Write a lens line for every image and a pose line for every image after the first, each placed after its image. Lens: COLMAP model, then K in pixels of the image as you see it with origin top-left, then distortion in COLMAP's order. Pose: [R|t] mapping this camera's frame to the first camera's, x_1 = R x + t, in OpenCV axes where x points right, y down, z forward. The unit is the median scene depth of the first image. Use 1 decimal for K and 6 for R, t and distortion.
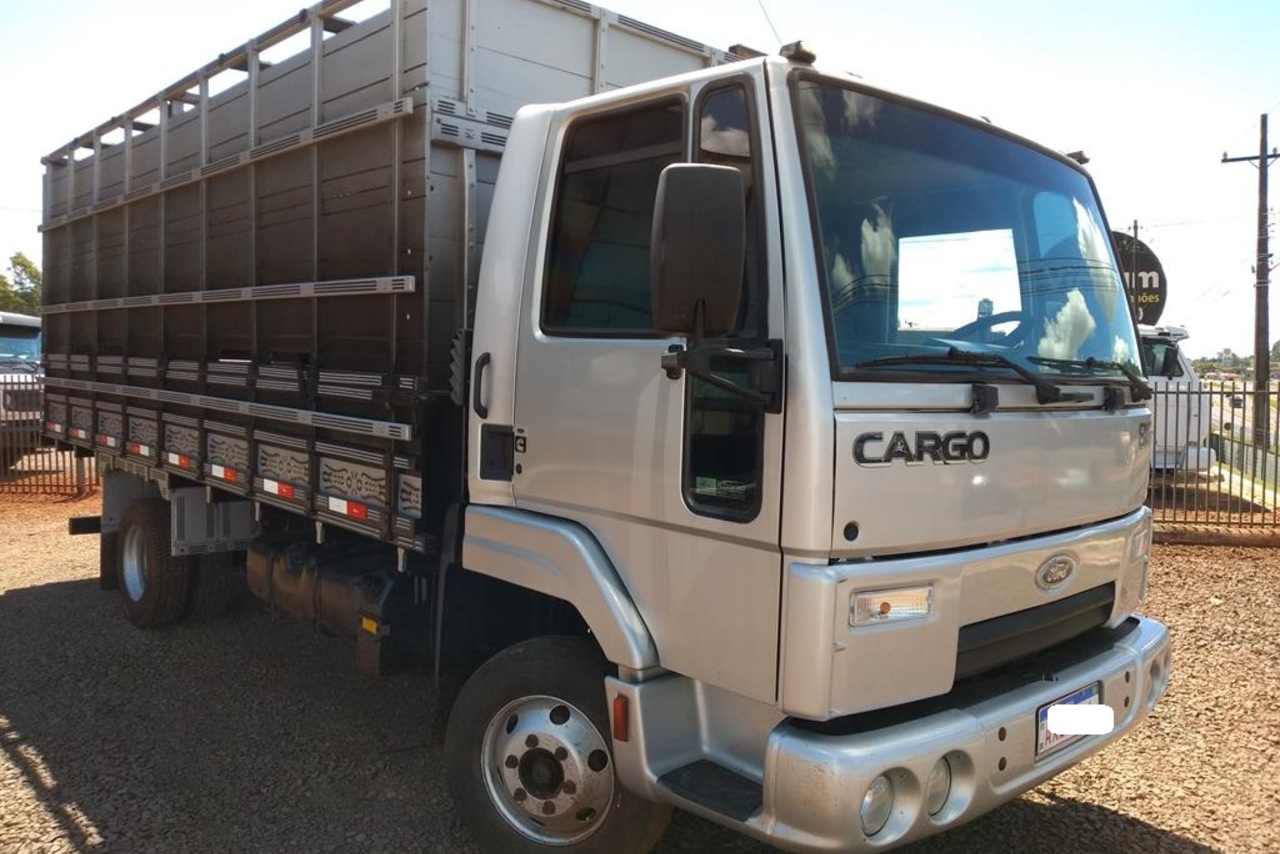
lens RADIAL K [[1010.0, 0, 640.0], [0, 1010.0, 427.0], [0, 0, 1]] dist [-0.002247, -0.004132]
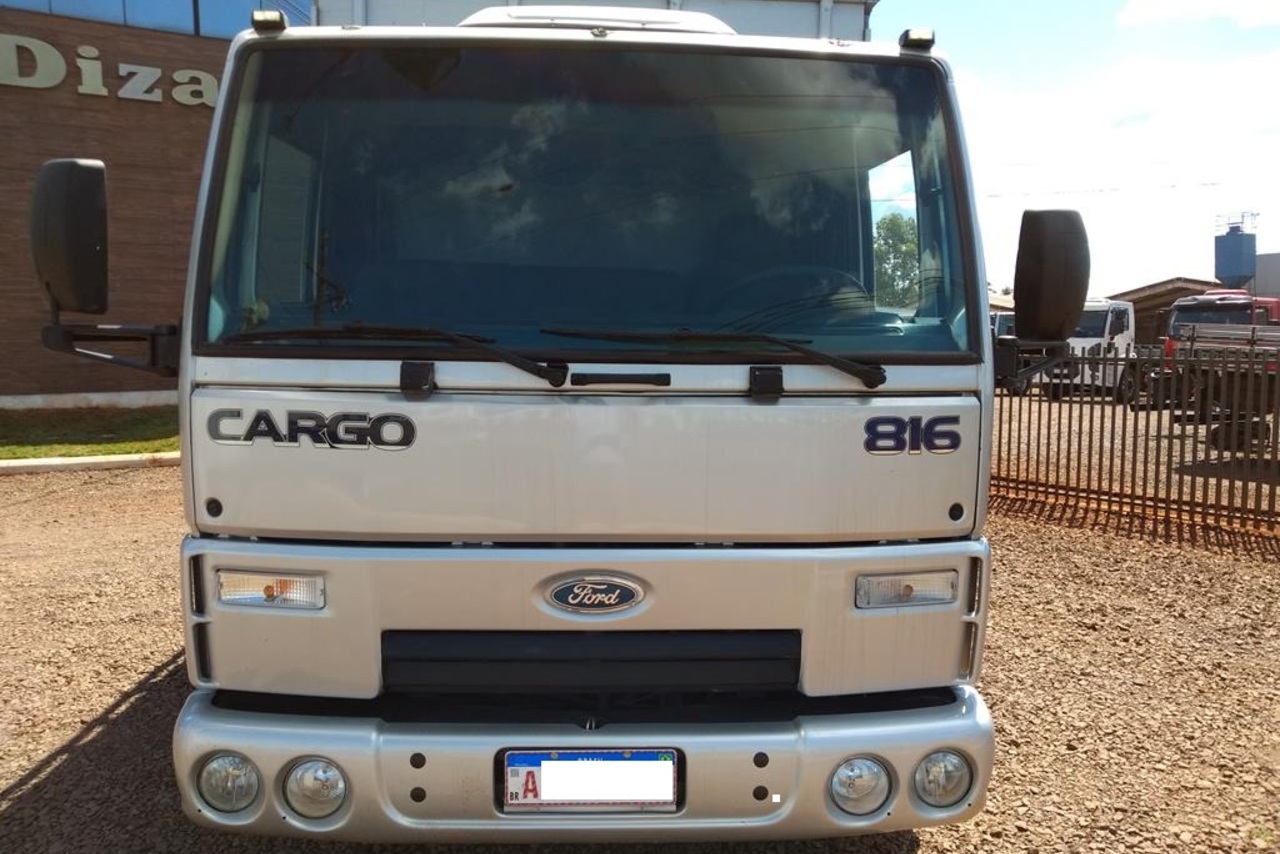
lens RADIAL K [[1010.0, 0, 640.0], [0, 1010.0, 427.0], [0, 0, 1]] dist [-0.002247, -0.004132]
pose [[0.785709, 0.043504, -0.617064, 1.089289], [-0.035278, 0.999052, 0.025516, -0.015587], [0.617589, 0.001720, 0.786499, 0.448750]]
